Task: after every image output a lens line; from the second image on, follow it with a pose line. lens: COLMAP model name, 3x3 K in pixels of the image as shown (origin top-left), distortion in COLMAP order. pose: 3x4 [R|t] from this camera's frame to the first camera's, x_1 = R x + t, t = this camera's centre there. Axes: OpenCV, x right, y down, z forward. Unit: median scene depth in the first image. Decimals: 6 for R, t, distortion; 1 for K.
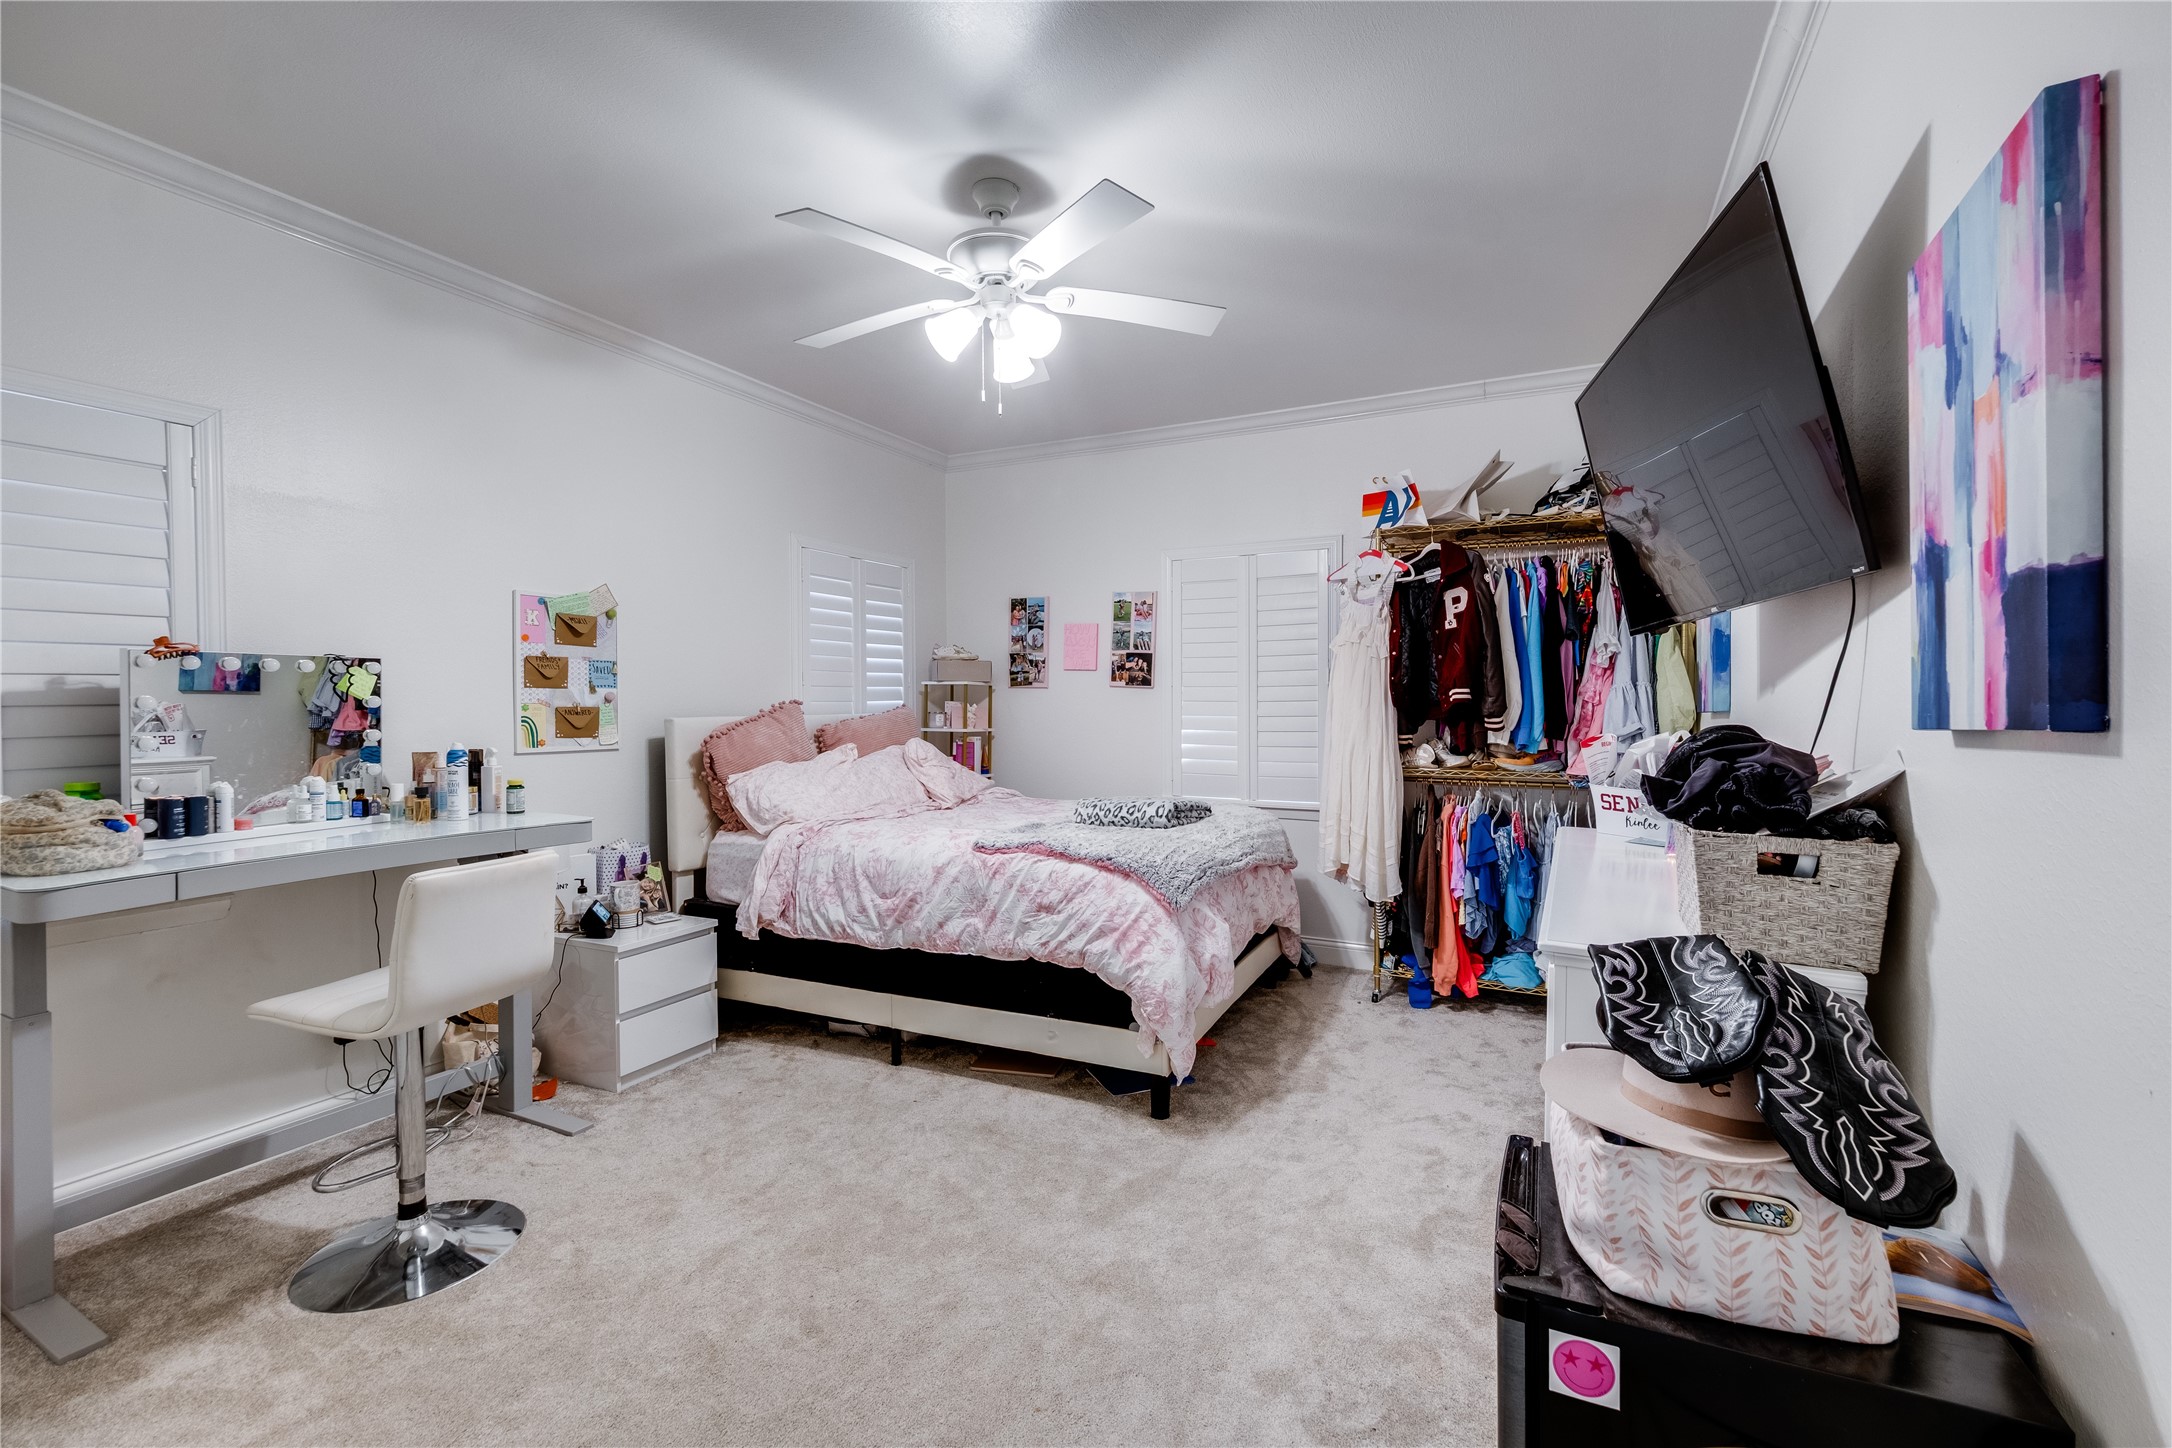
lens RADIAL K [[946.6, 0, 1092.1], [0, 946.6, 707.7], [0, 0, 1]] dist [-0.000027, -0.000001]
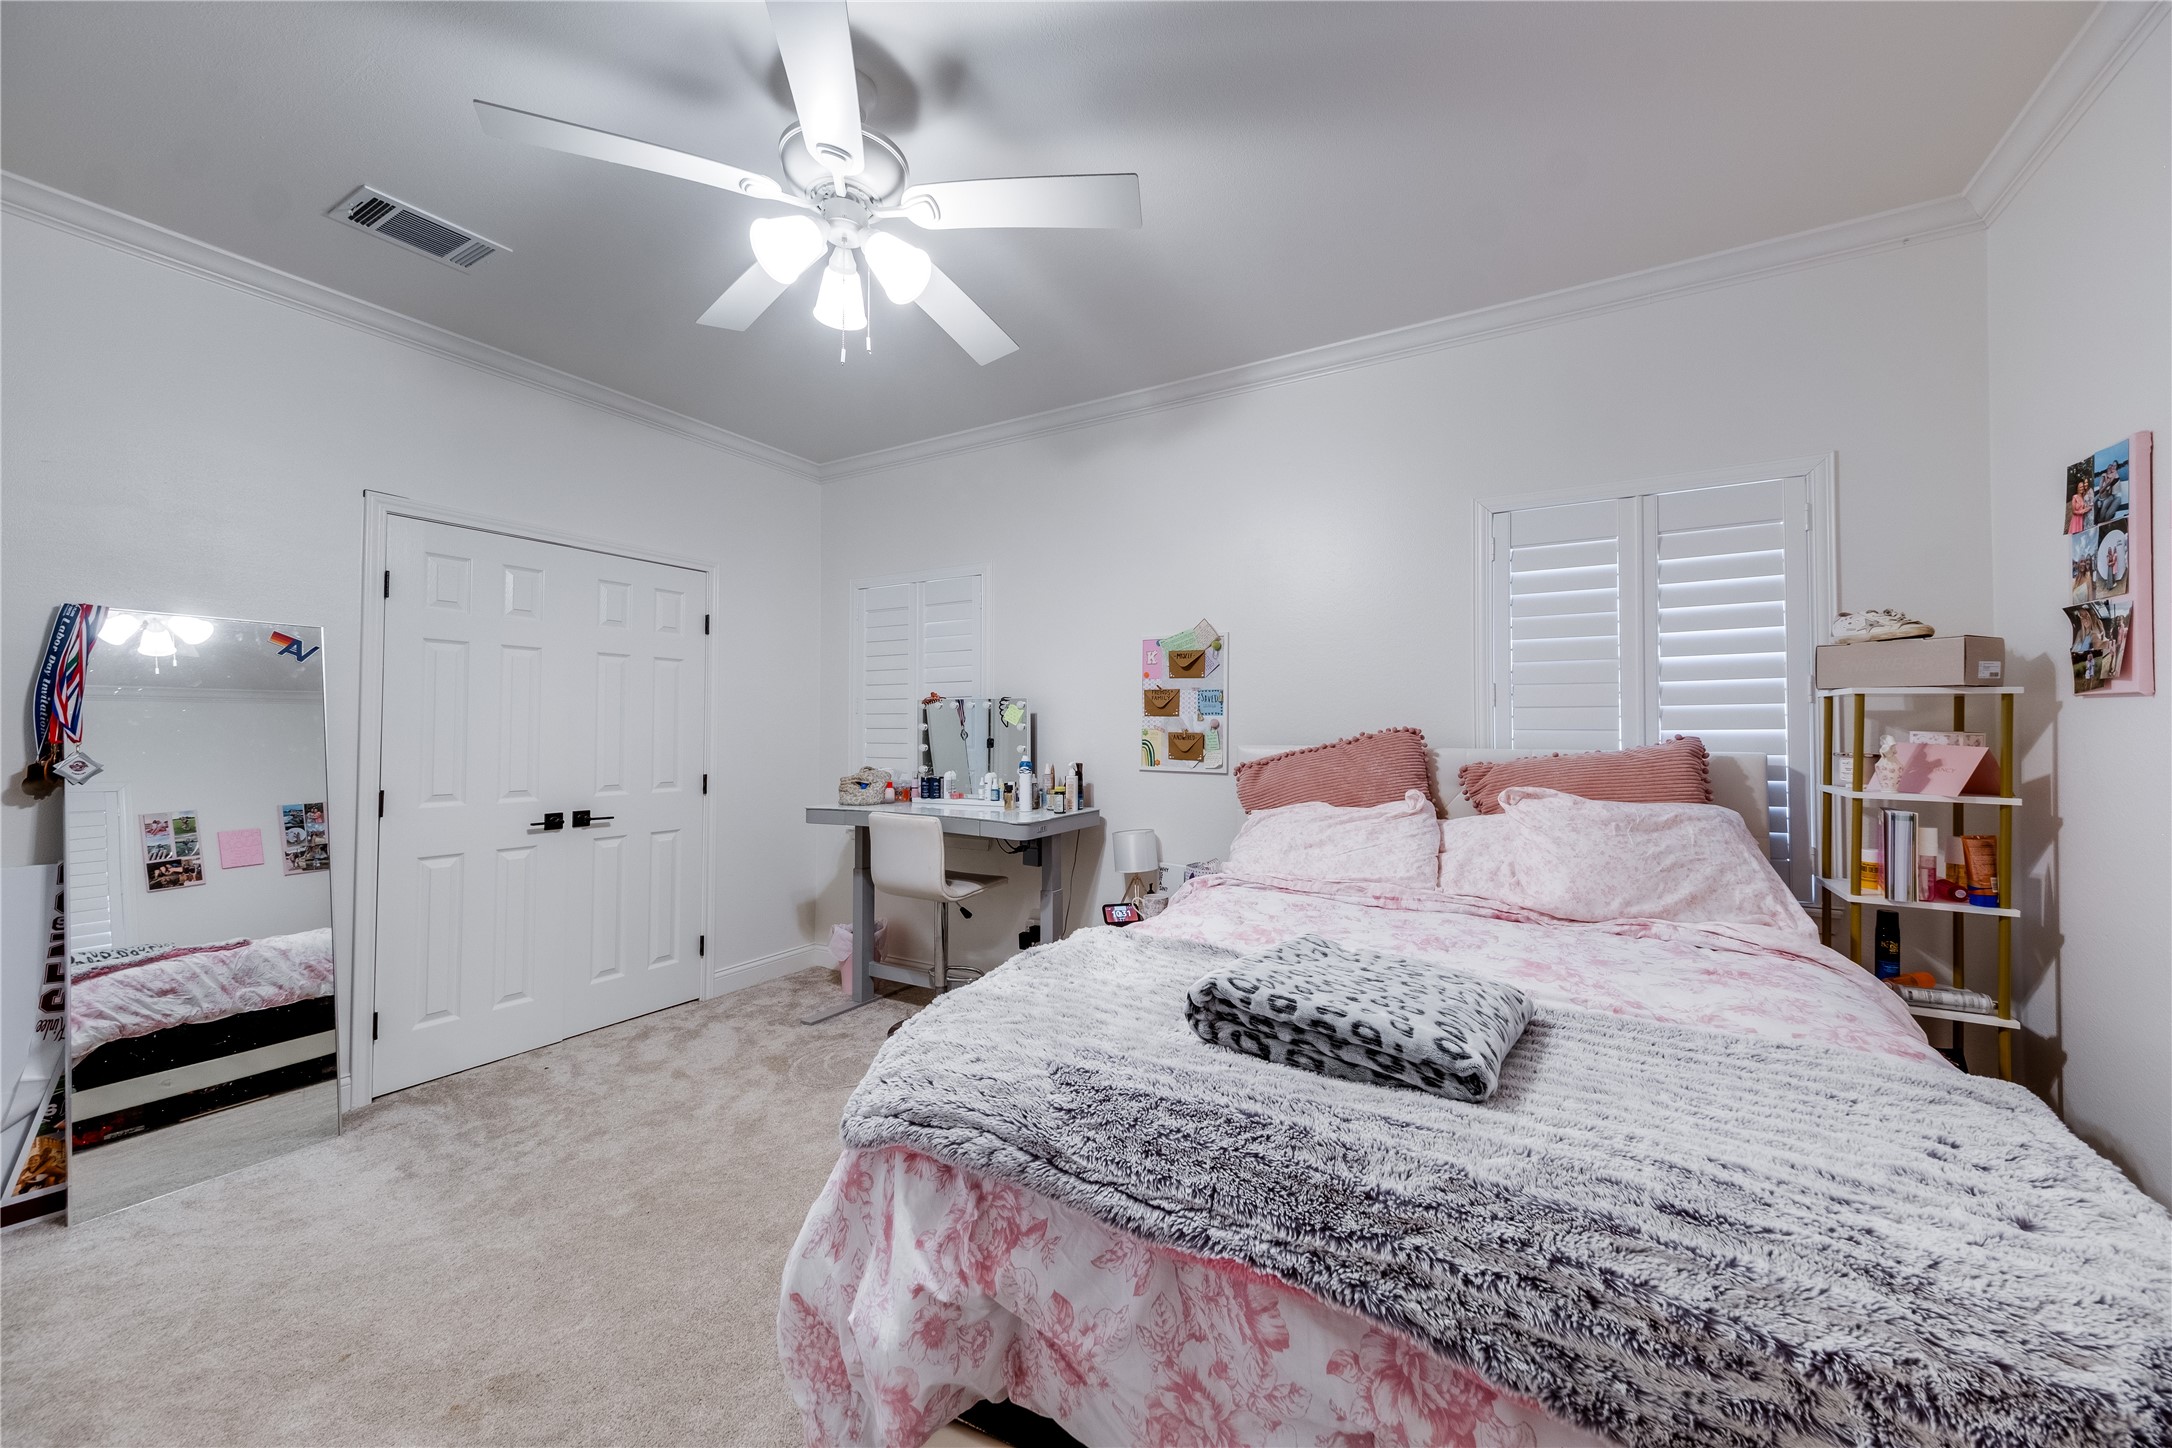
lens RADIAL K [[819.0, 0, 1085.0], [0, 819.0, 720.8], [0, 0, 1]] dist [-0.000103, -0.000023]
pose [[-0.081595, -0.005332, -0.996651, 0.423724], [-0.008398, 0.999954, -0.004662, -0.009210], [0.996630, 0.007989, -0.081636, 0.941902]]
